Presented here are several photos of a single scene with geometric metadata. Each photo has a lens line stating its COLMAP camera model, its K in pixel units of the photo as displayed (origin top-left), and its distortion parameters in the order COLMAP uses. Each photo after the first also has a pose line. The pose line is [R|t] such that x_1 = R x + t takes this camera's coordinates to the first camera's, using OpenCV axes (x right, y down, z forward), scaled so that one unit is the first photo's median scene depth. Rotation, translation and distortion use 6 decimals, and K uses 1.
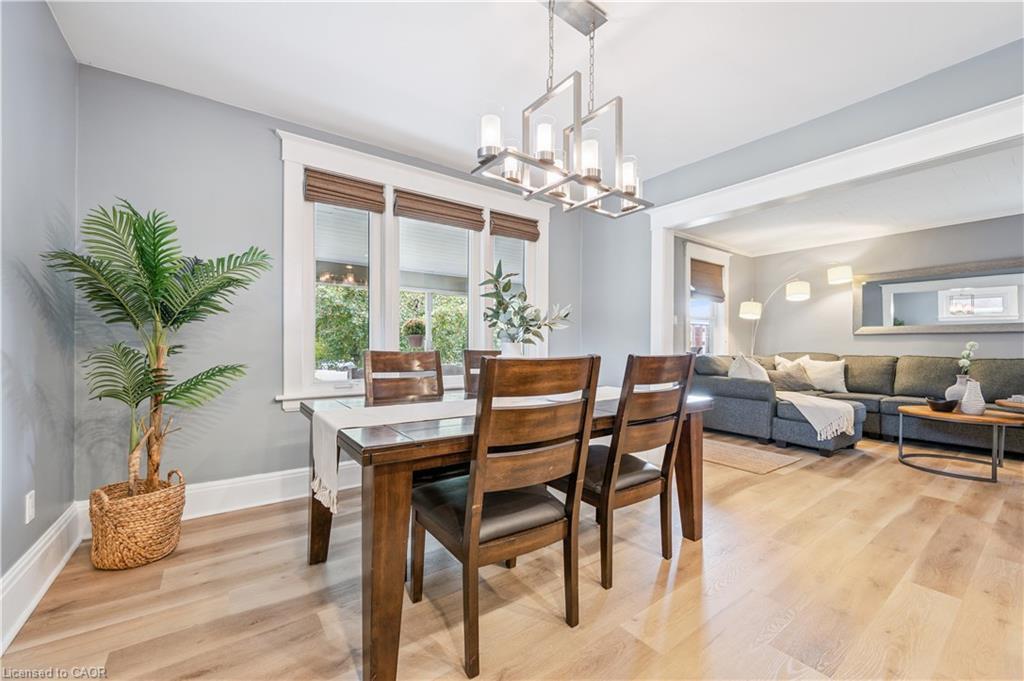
lens RADIAL K [[407.8, 0, 509.6], [0, 407.8, 348.3], [0, 0, 1]] dist [-0.002639, -0.001181]
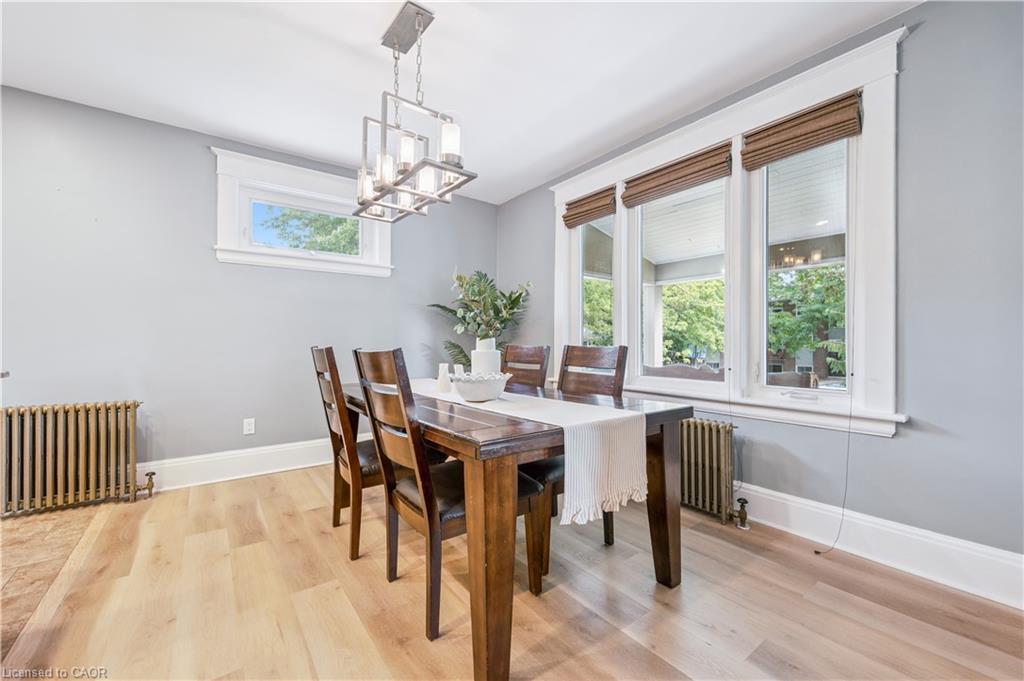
lens RADIAL K [[407.8, 0, 512.0], [0, 407.8, 340.1], [0, 0, 1]] dist [-0.002639, -0.001181]
pose [[0.013609, -0.004527, -0.999897, 0.778857], [-0.005183, 0.999976, -0.004598, -0.004446], [0.999894, 0.005245, 0.013585, 0.799718]]
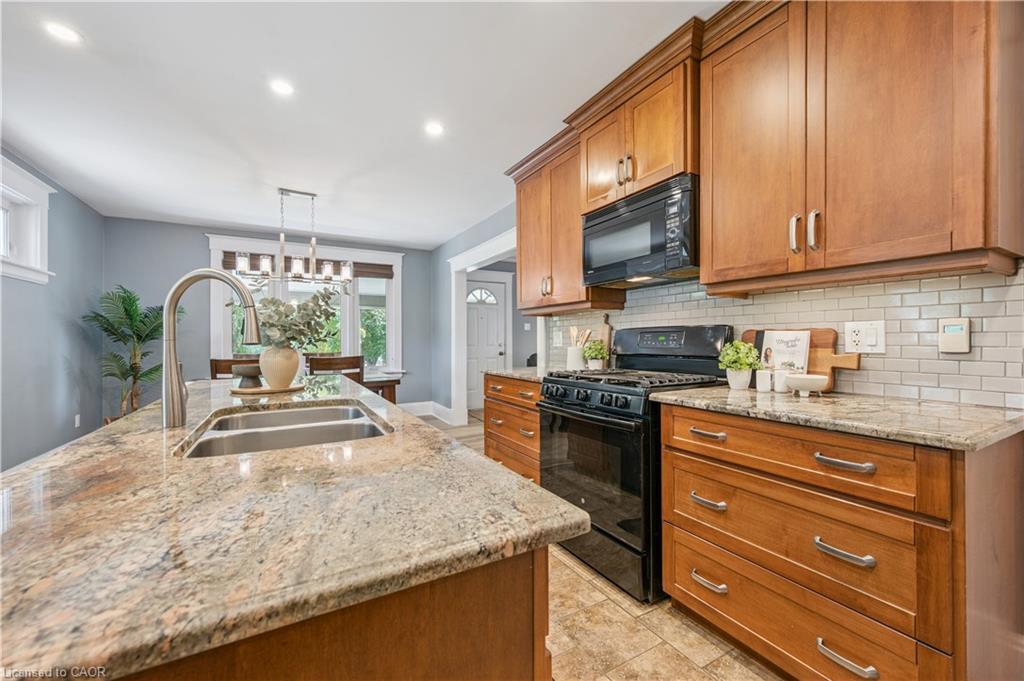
lens RADIAL K [[407.8, 0, 511.7], [0, 407.8, 343.6], [0, 0, 1]] dist [-0.002639, -0.001181]
pose [[0.992983, -0.005457, -0.118133, 0.955789], [0.005736, 0.999982, 0.002018, -0.032469], [0.118120, -0.002681, 0.992996, -0.625675]]
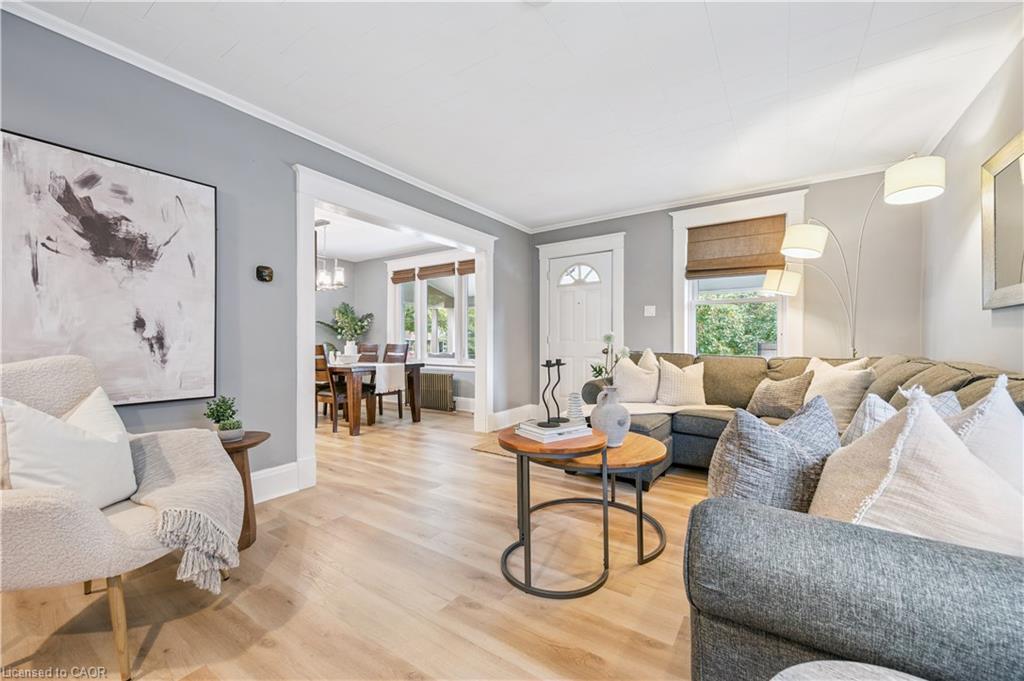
lens RADIAL K [[407.8, 0, 510.0], [0, 407.8, 340.3], [0, 0, 1]] dist [-0.002639, -0.001181]
pose [[0.341108, -0.008279, -0.939988, 2.075400], [-0.003687, 0.999942, -0.010145, 0.003624], [0.940017, 0.006926, 0.341057, 0.811394]]
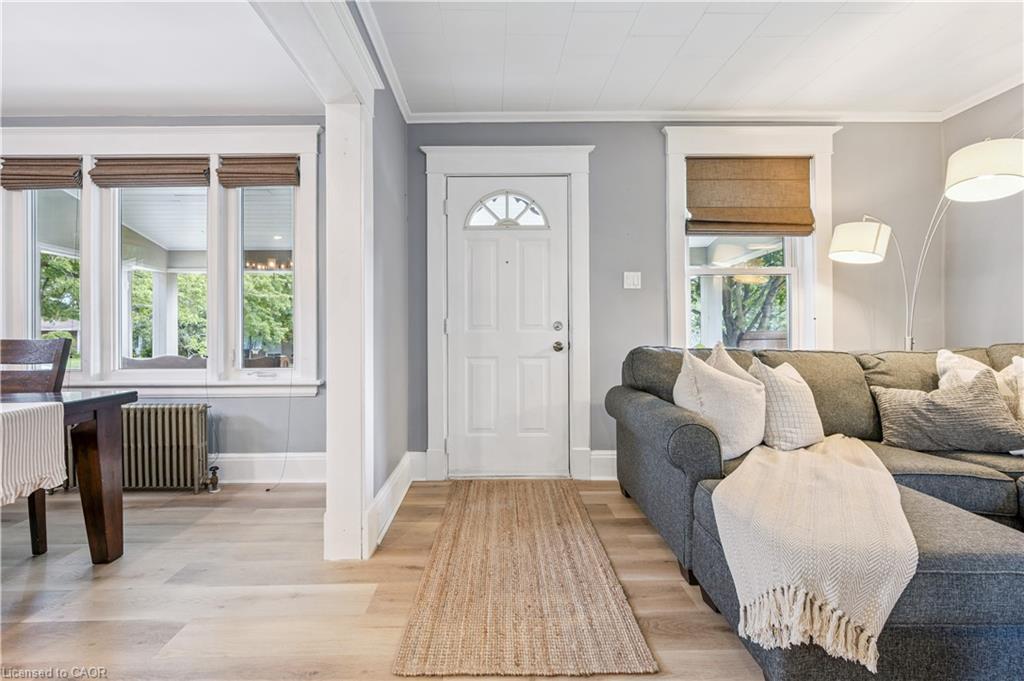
lens RADIAL K [[407.8, 0, 500.3], [0, 407.8, 329.3], [0, 0, 1]] dist [-0.002639, -0.001181]
pose [[0.819016, -0.009323, -0.573695, 1.062052], [0.005123, 0.999947, -0.008935, -0.003493], [0.573747, 0.004379, 0.819021, 0.874187]]
